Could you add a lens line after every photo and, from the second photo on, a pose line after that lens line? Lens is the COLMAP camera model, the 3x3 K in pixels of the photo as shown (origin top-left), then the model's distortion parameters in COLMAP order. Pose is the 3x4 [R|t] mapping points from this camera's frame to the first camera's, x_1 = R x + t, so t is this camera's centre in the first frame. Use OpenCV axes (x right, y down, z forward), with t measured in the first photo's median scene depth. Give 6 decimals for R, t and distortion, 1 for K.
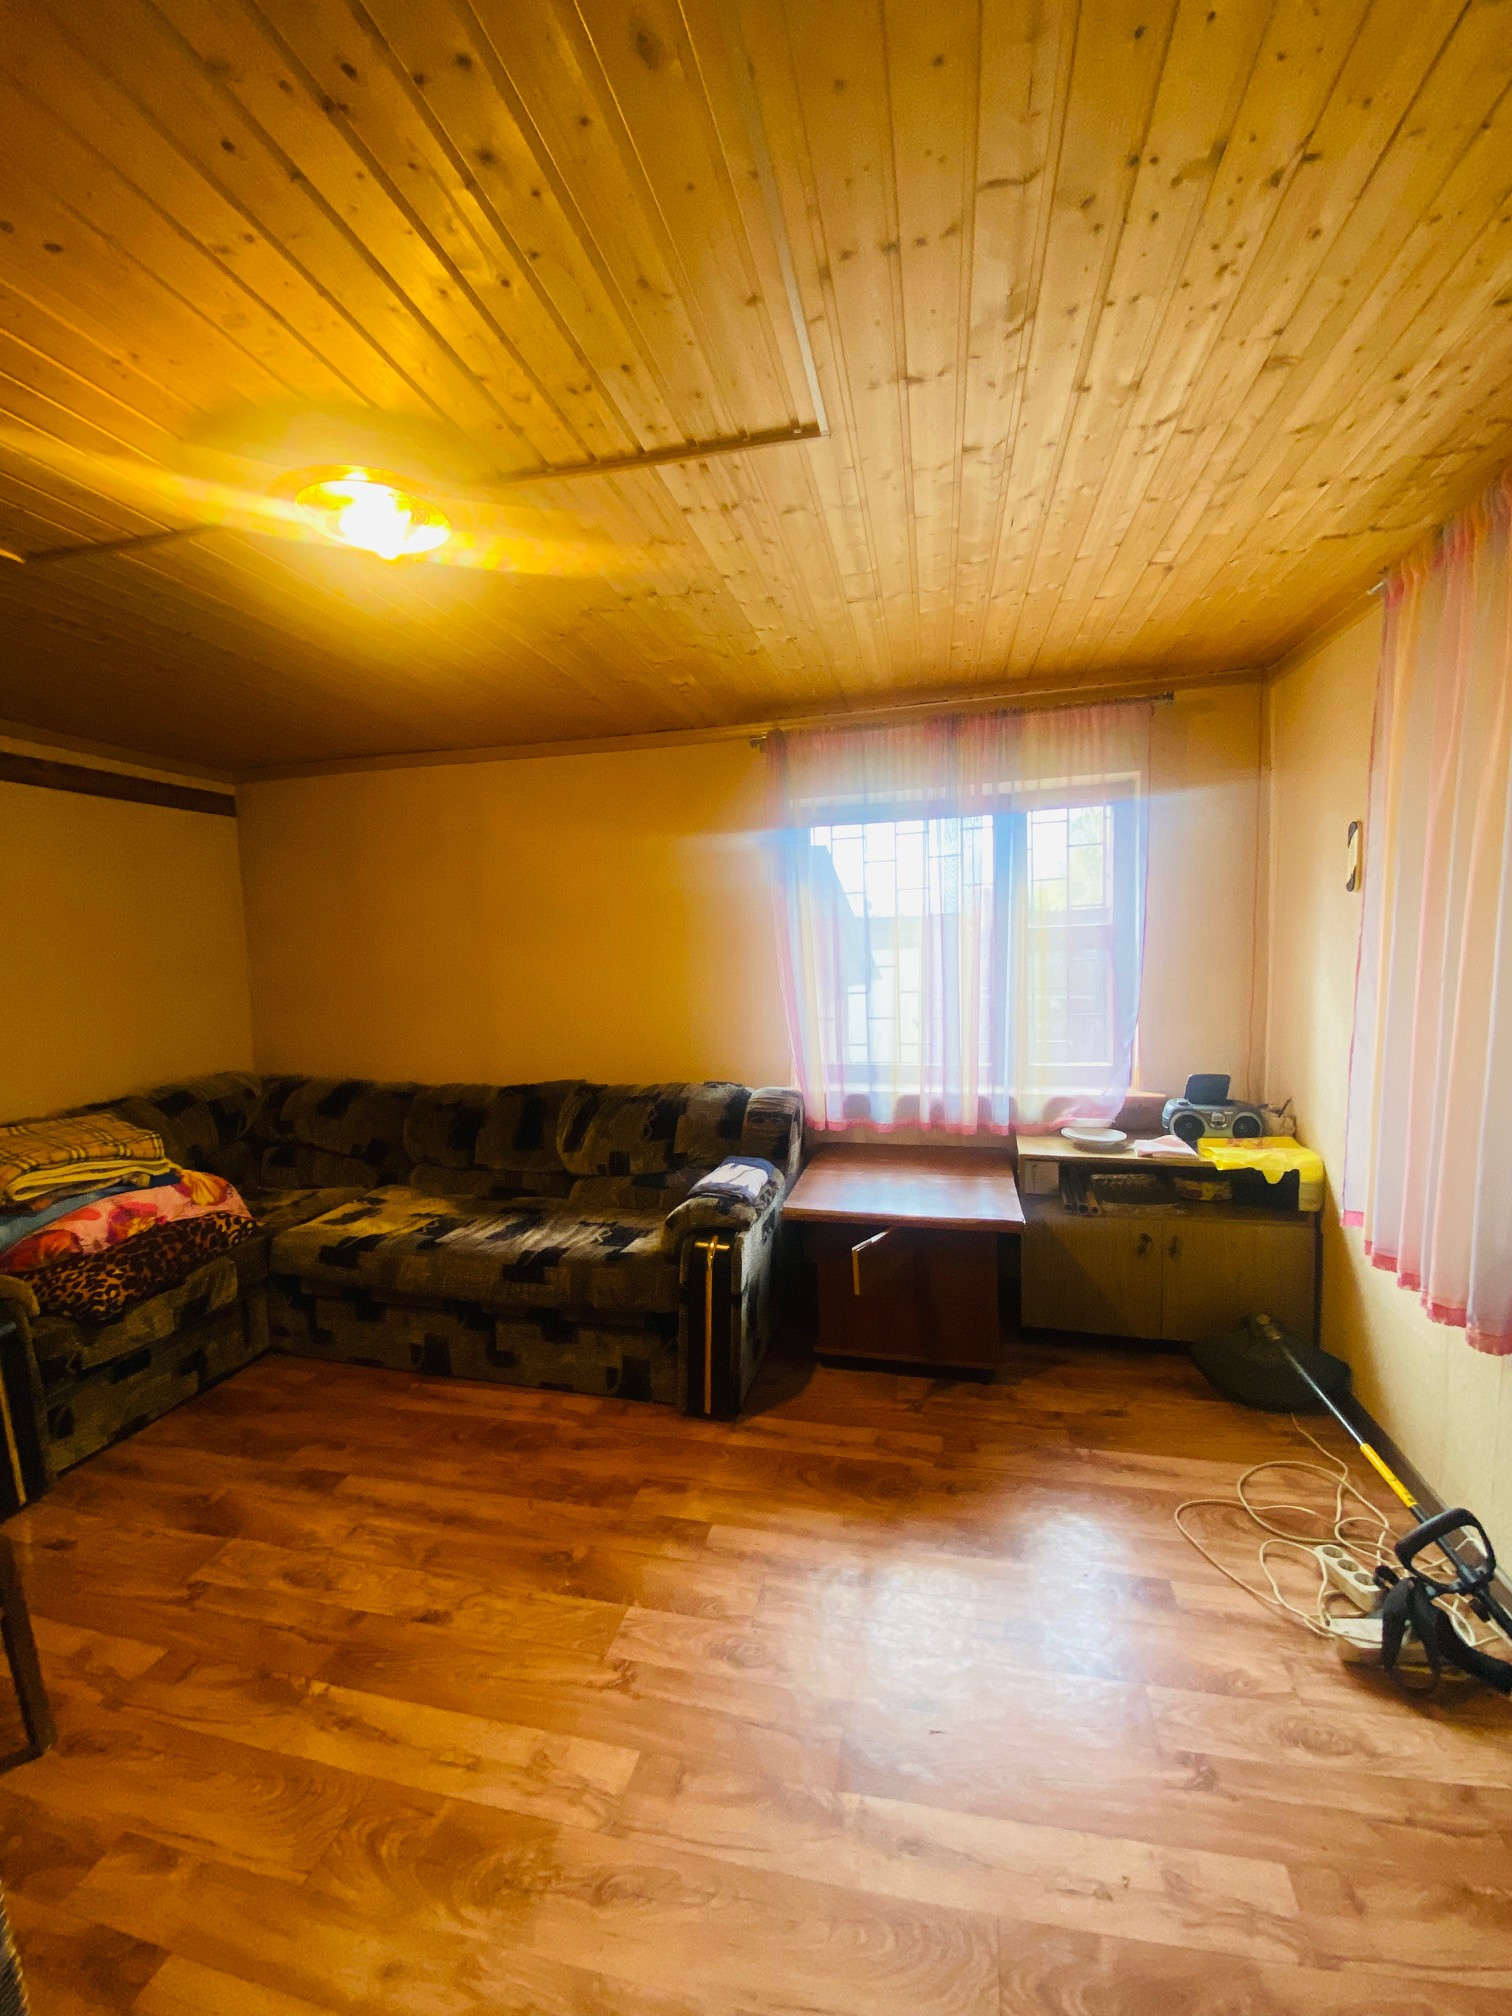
lens RADIAL K [[830.7, 0, 752.9], [0, 830.7, 1015.5], [0, 0, 1]] dist [-0.003568, -0.001598]
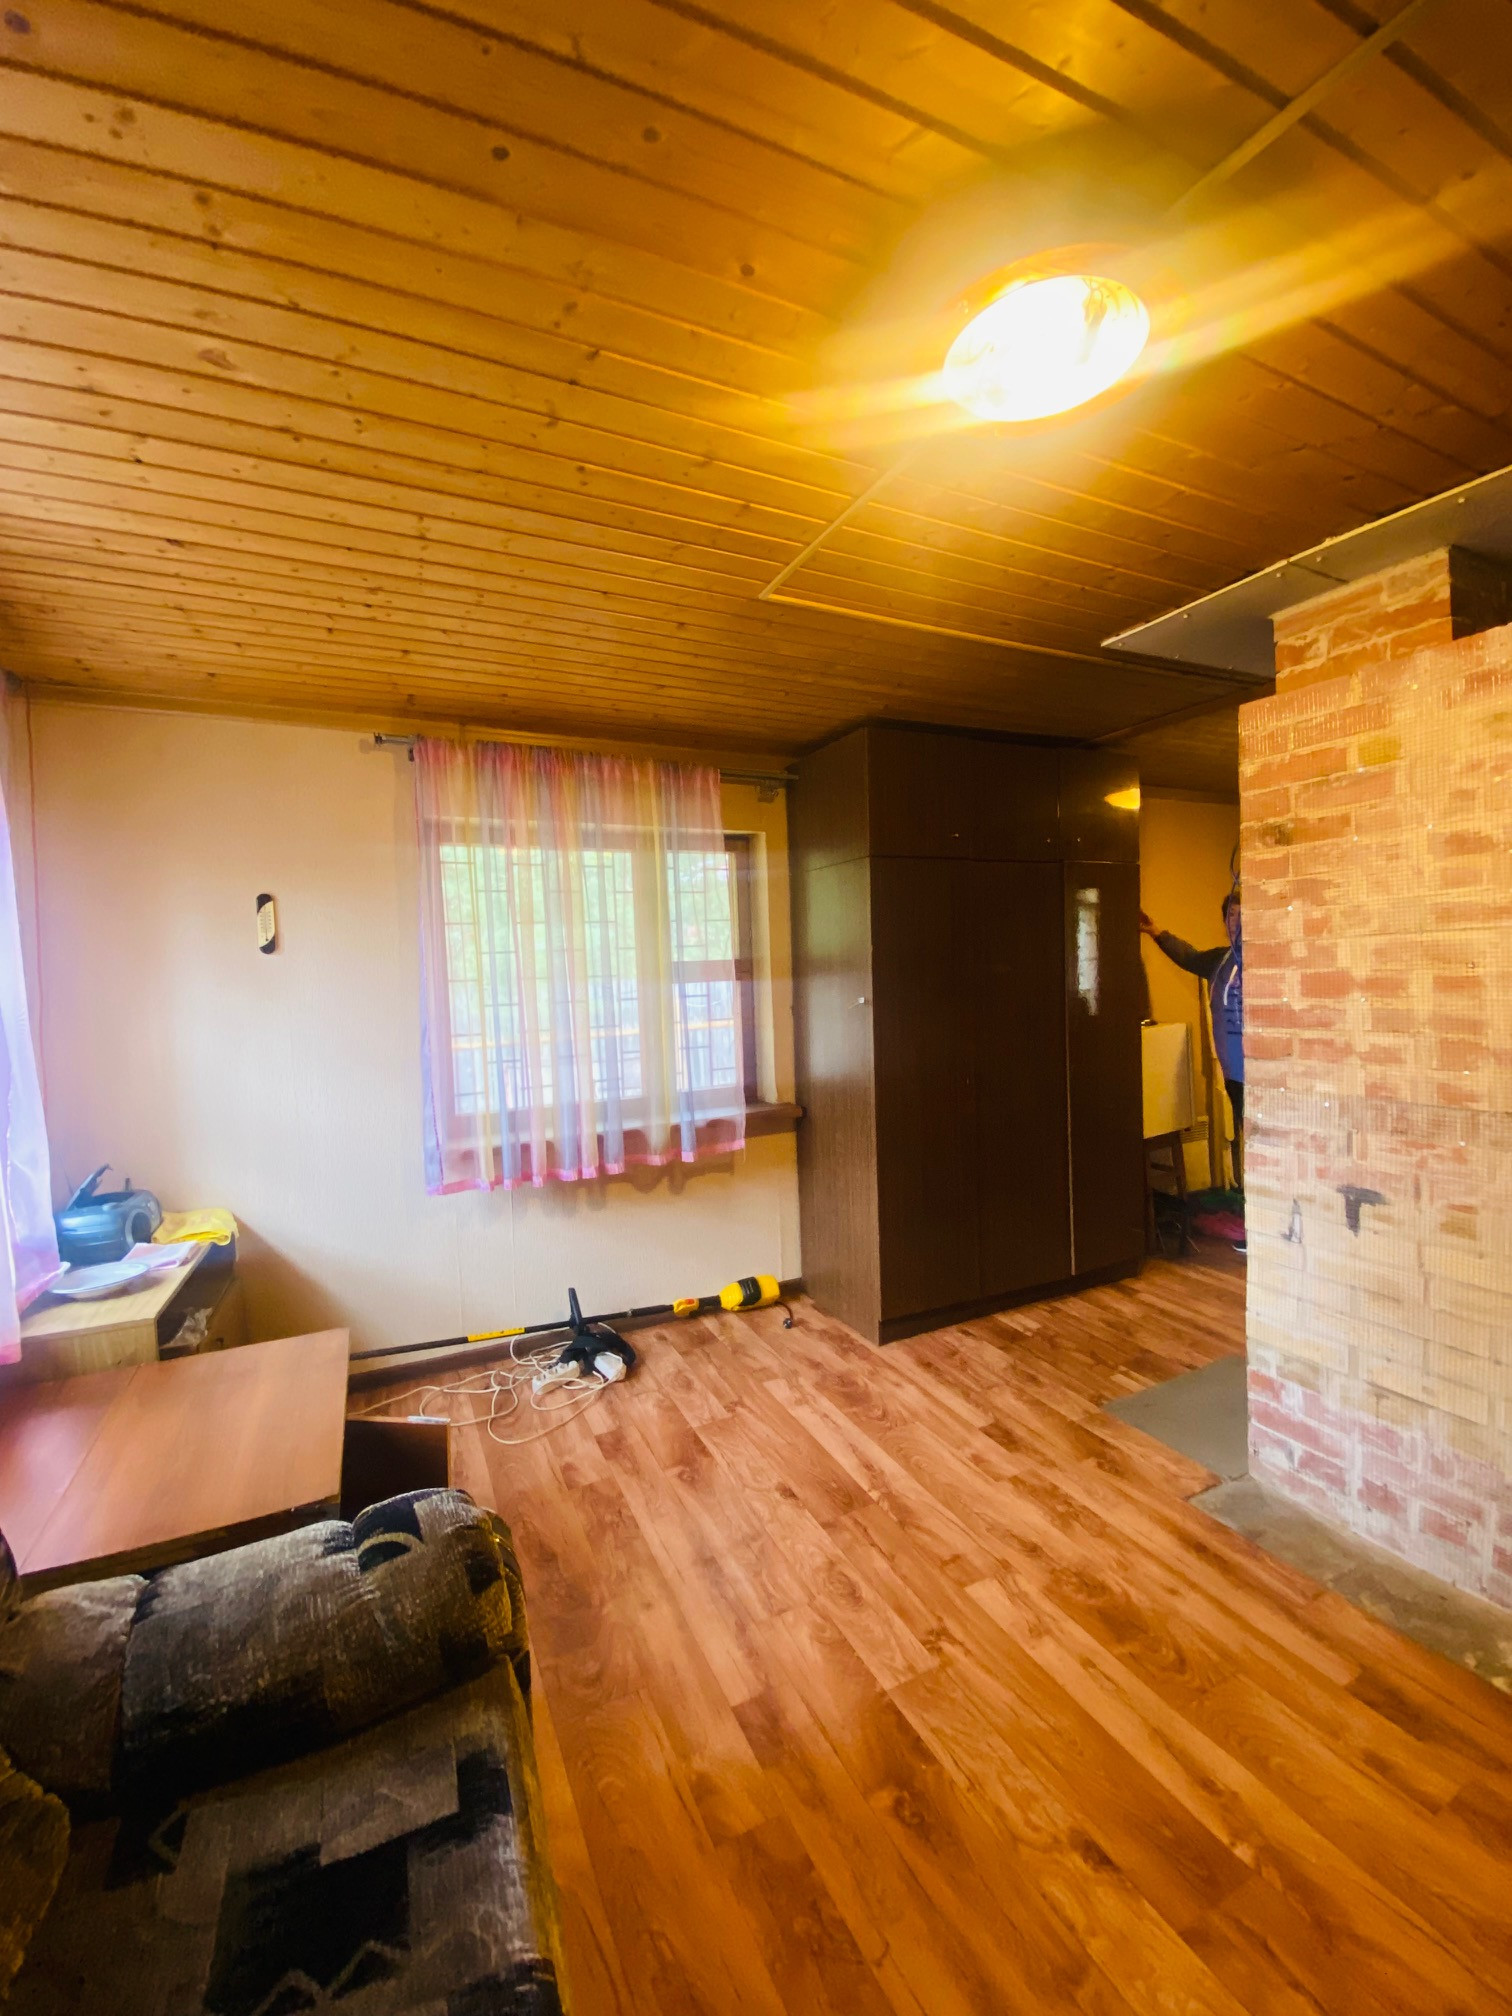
lens RADIAL K [[830.7, 0, 755.3], [0, 830.7, 1003.8], [0, 0, 1]] dist [-0.003568, -0.001598]
pose [[-0.612346, 0.016023, 0.790428, -0.845374], [0.137369, 0.986743, 0.086417, -0.128776], [-0.778564, 0.161498, -0.606429, 1.655075]]
